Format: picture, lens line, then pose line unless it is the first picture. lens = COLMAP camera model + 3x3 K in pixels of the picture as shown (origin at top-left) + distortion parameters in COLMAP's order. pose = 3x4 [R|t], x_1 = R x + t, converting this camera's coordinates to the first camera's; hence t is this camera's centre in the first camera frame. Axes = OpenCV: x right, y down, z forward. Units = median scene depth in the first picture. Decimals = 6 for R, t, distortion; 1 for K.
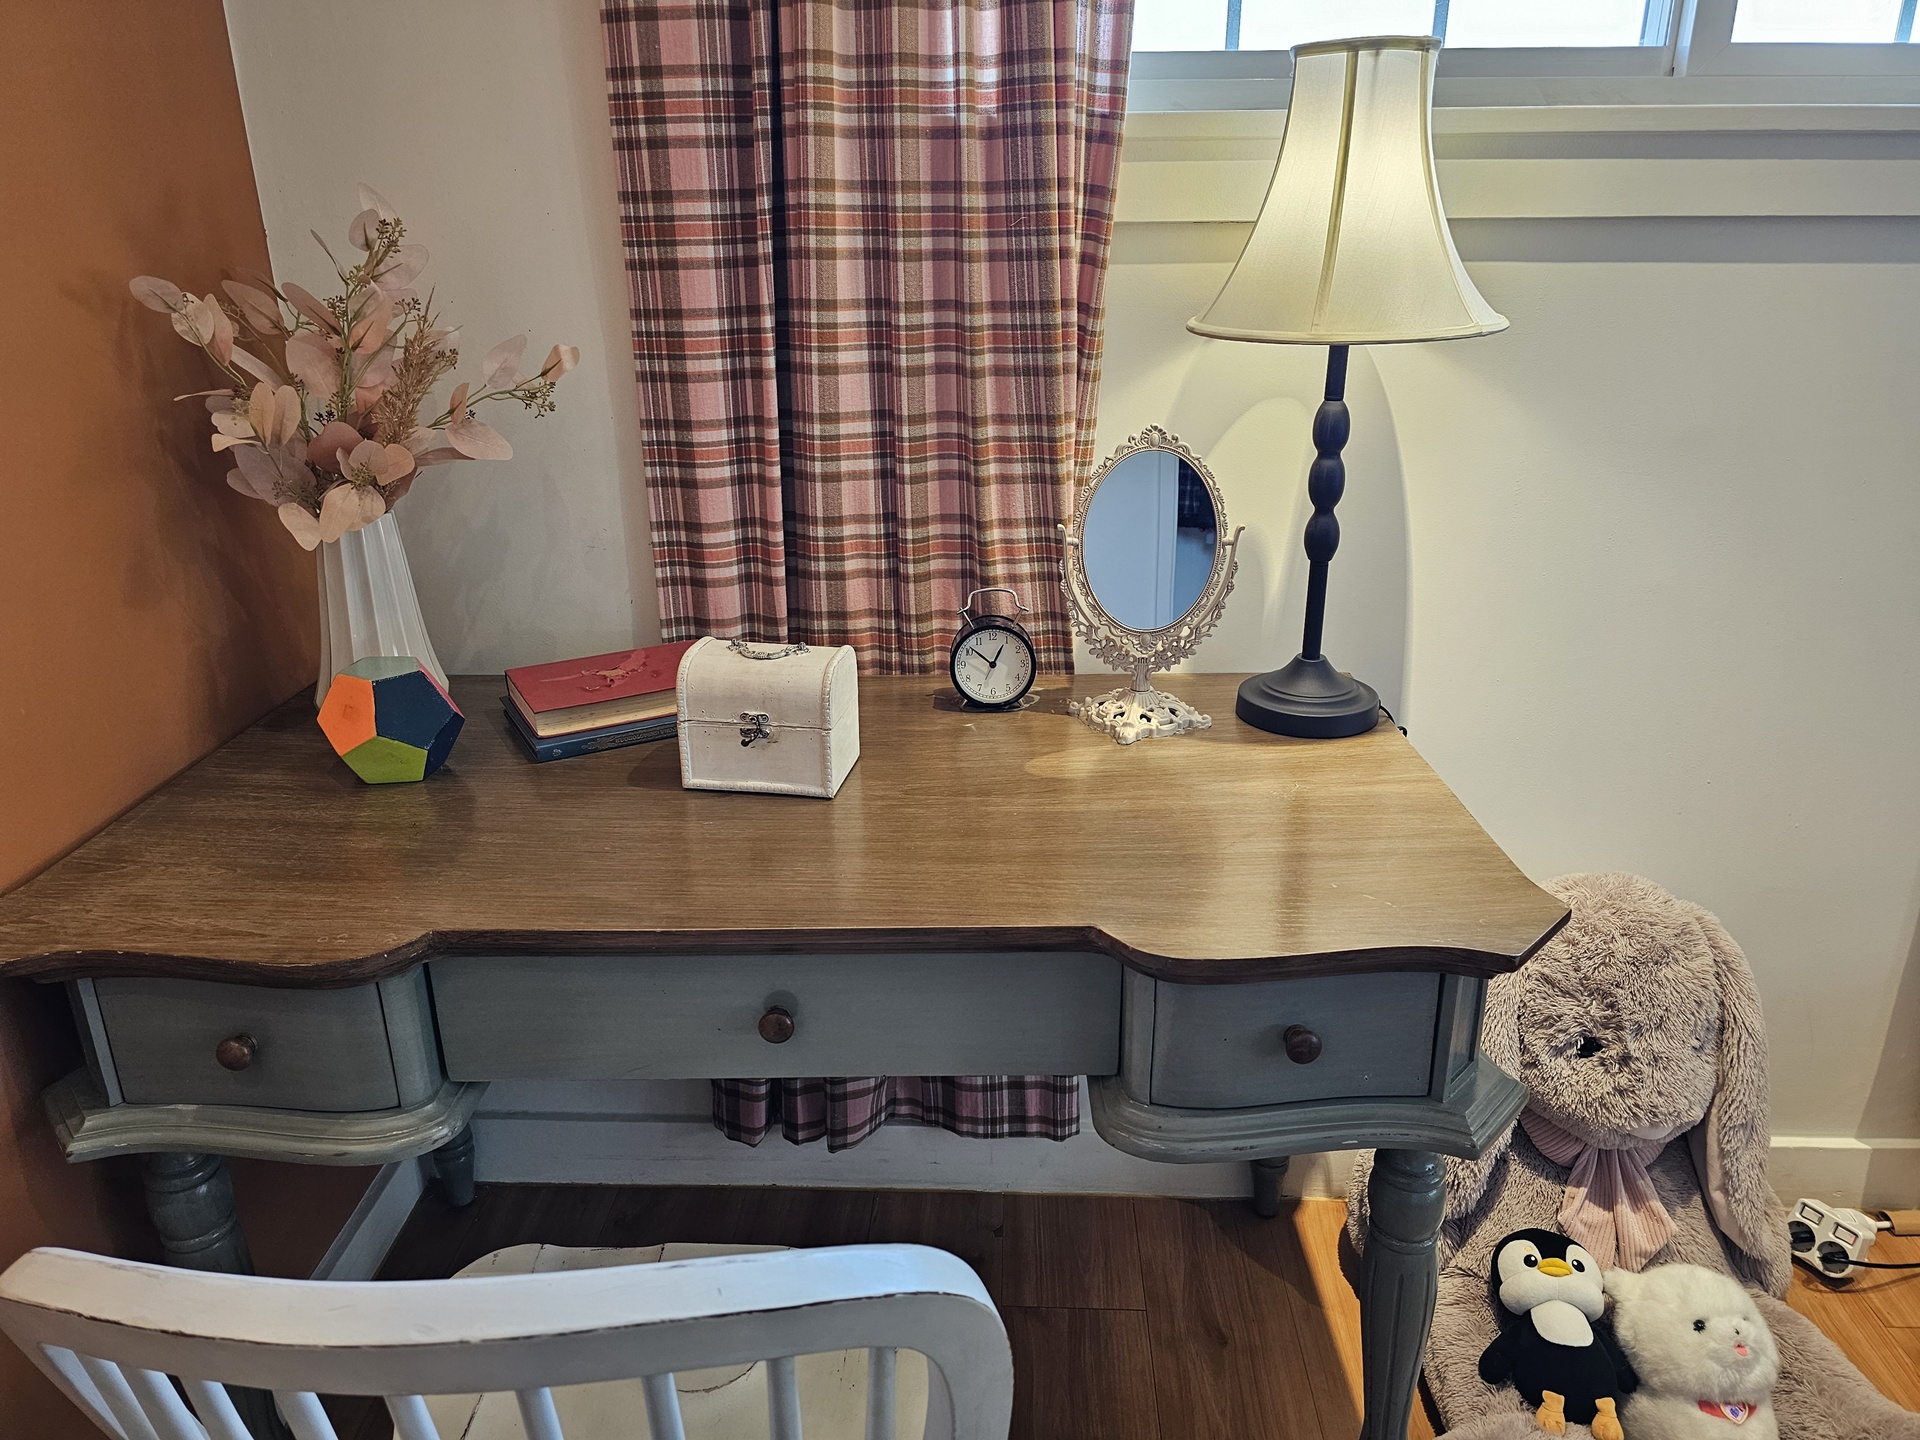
lens RADIAL K [[1282.7, 0, 964.1], [0, 1282.7, 719.0], [0, 0, 1]] dist [0.009211, -0.002465]
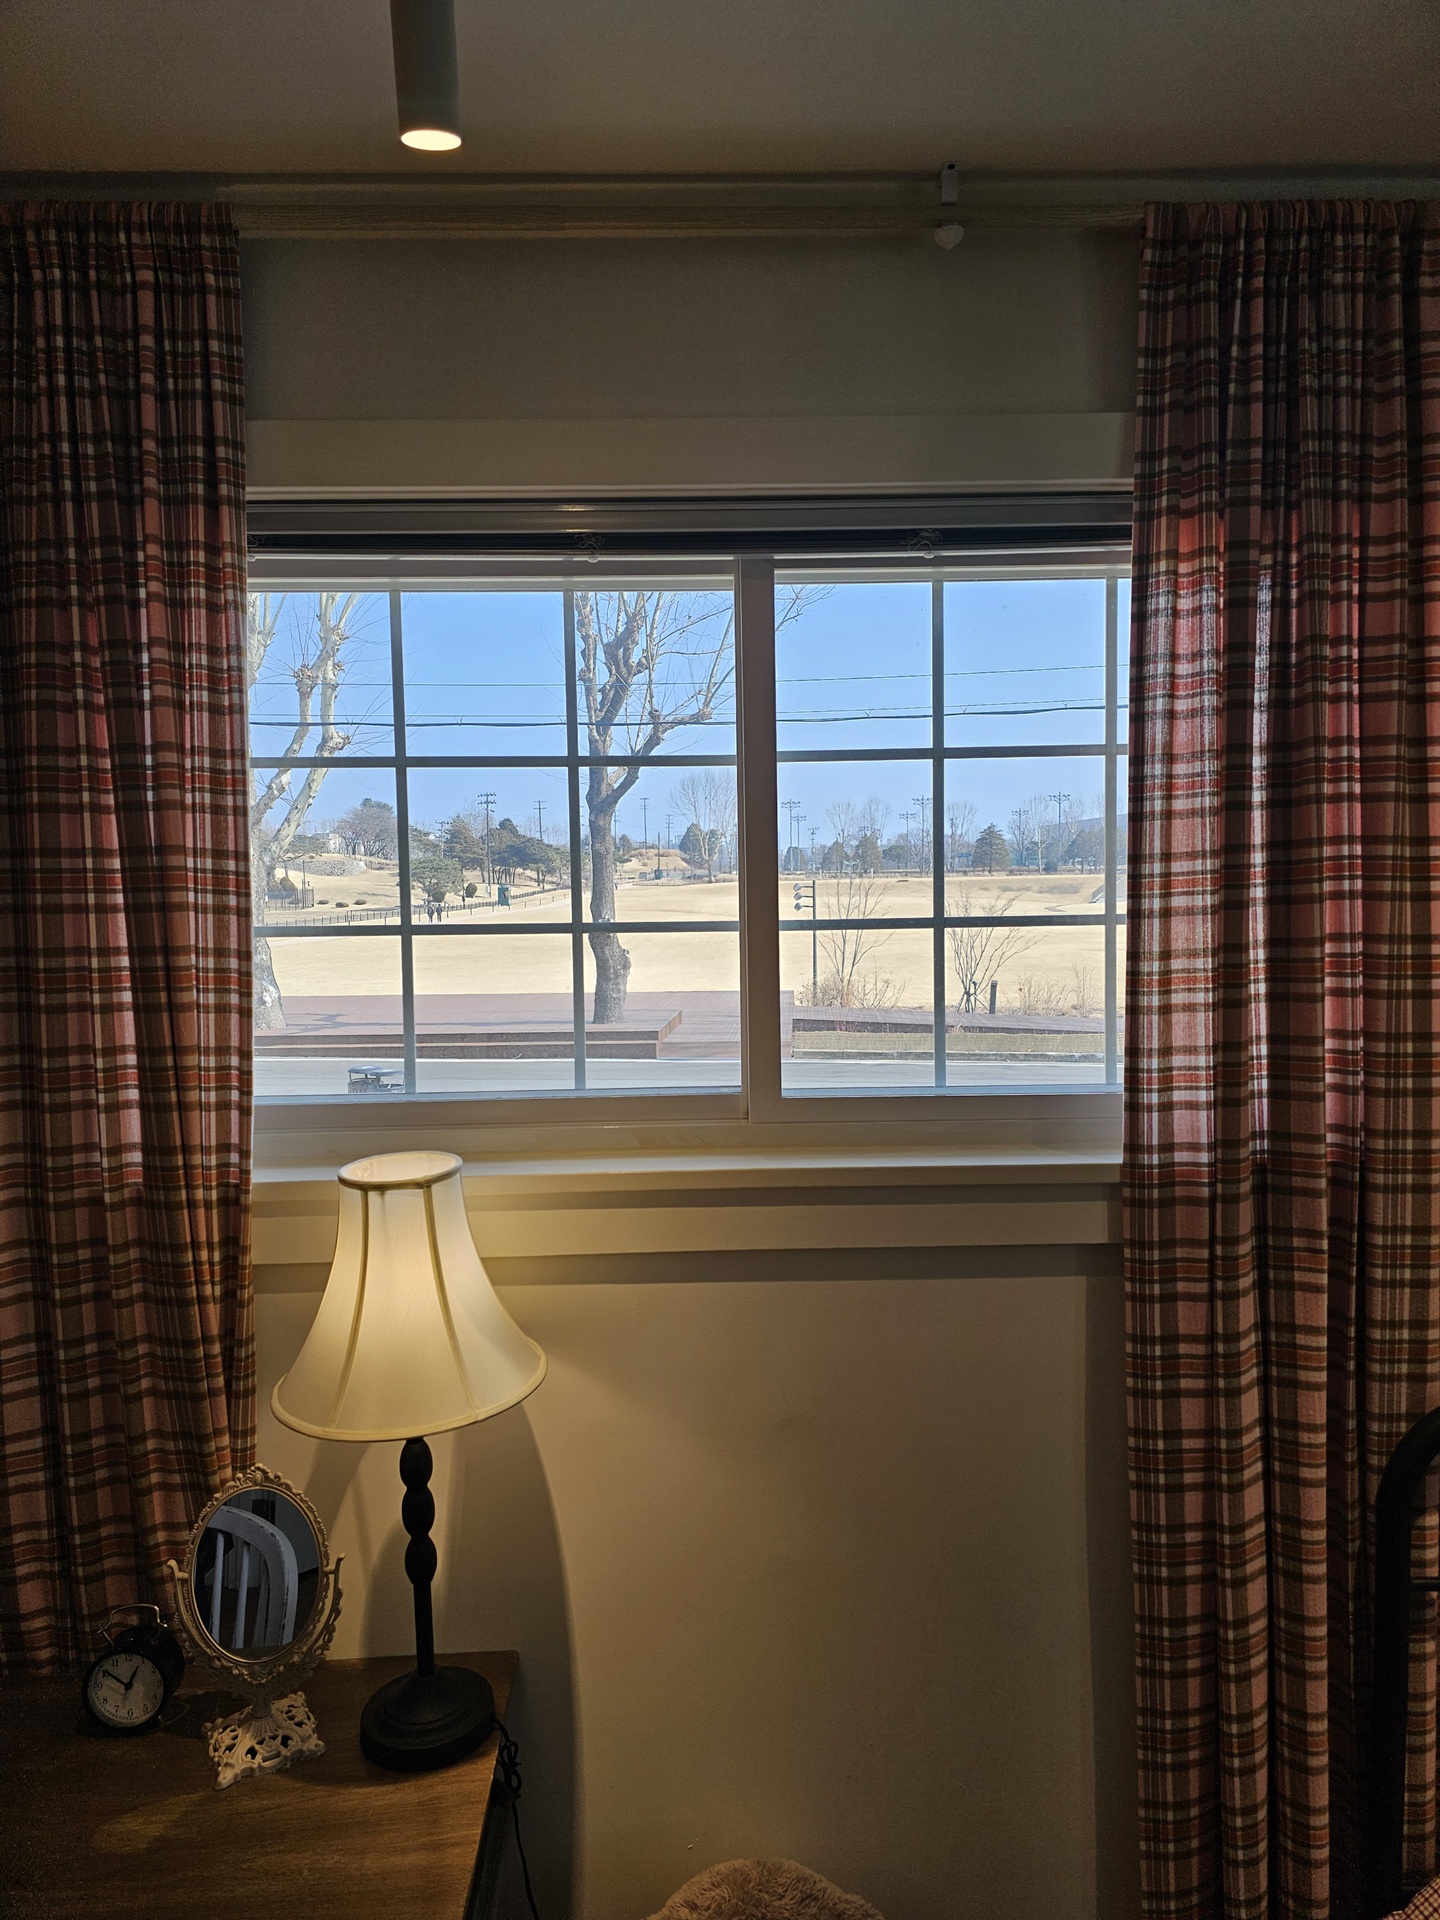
lens RADIAL K [[1282.7, 0, 715.8], [0, 1282.7, 956.2], [0, 0, 1]] dist [0.009211, -0.002465]
pose [[0.998187, -0.010286, 0.059299, 0.454038], [0.028121, 0.950829, -0.308436, -0.276893], [-0.053211, 0.309545, 0.949395, -0.200626]]
